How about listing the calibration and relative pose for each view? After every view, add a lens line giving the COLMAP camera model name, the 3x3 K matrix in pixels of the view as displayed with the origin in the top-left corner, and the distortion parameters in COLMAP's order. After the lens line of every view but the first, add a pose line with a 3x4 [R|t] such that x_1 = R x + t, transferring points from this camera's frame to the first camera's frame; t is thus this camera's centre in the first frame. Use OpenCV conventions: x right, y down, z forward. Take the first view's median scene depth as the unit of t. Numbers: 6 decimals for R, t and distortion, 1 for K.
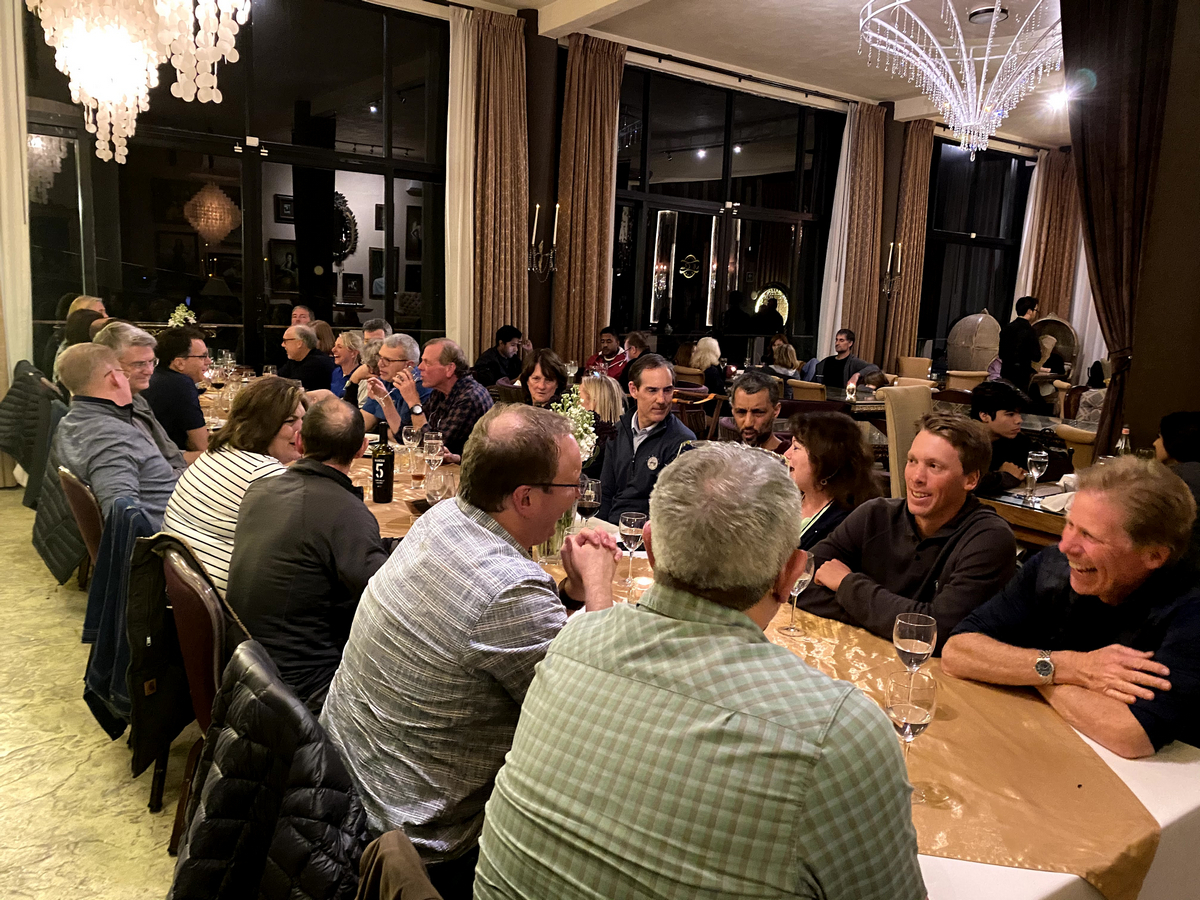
lens RADIAL K [[897.2, 0, 600.0], [0, 897.2, 450.0], [0, 0, 1]] dist [0.002232, -0.002218]
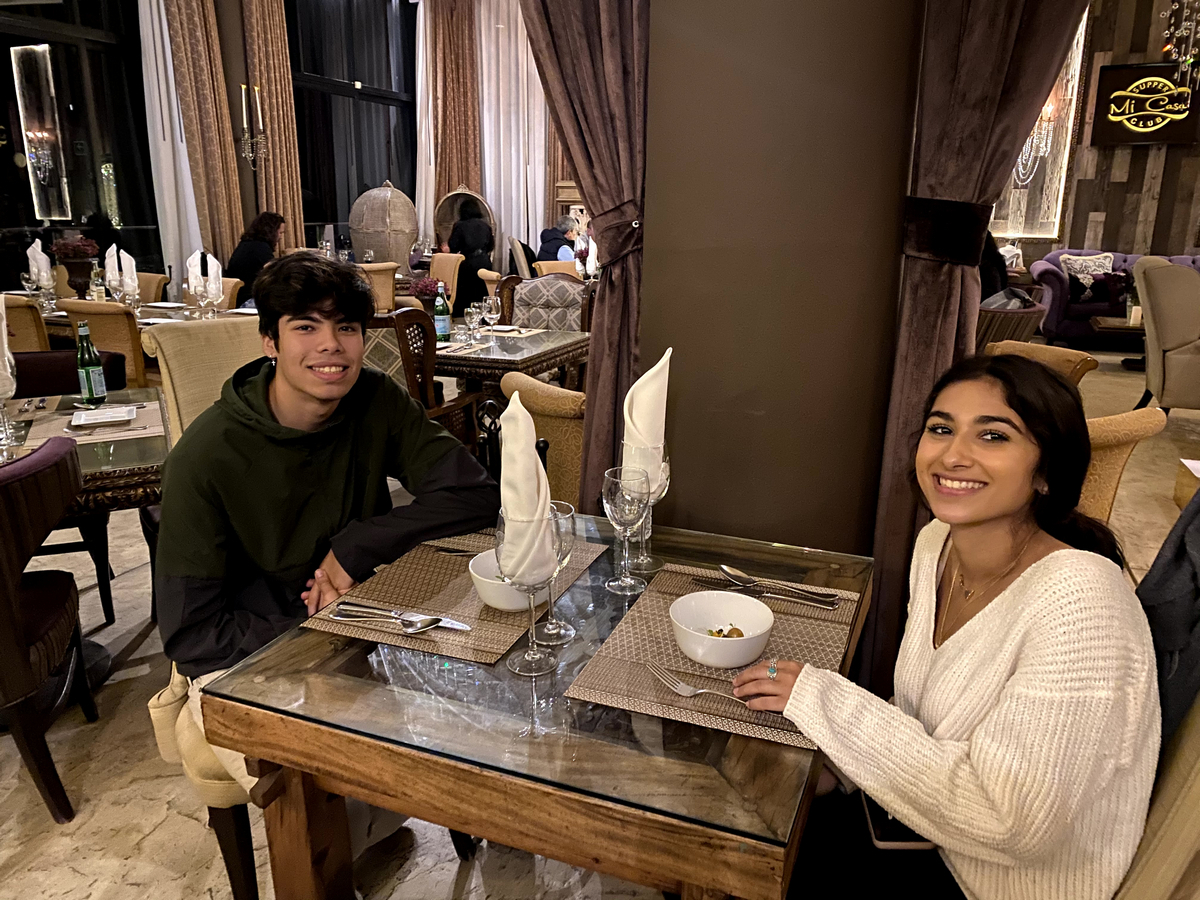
lens RADIAL K [[897.2, 0, 600.0], [0, 897.2, 450.0], [0, 0, 1]] dist [0.002232, -0.002218]
pose [[0.821022, -0.179643, 0.541897, 0.121469], [0.115181, 0.981806, 0.150967, -0.023920], [-0.559157, -0.061532, 0.826775, 0.243270]]
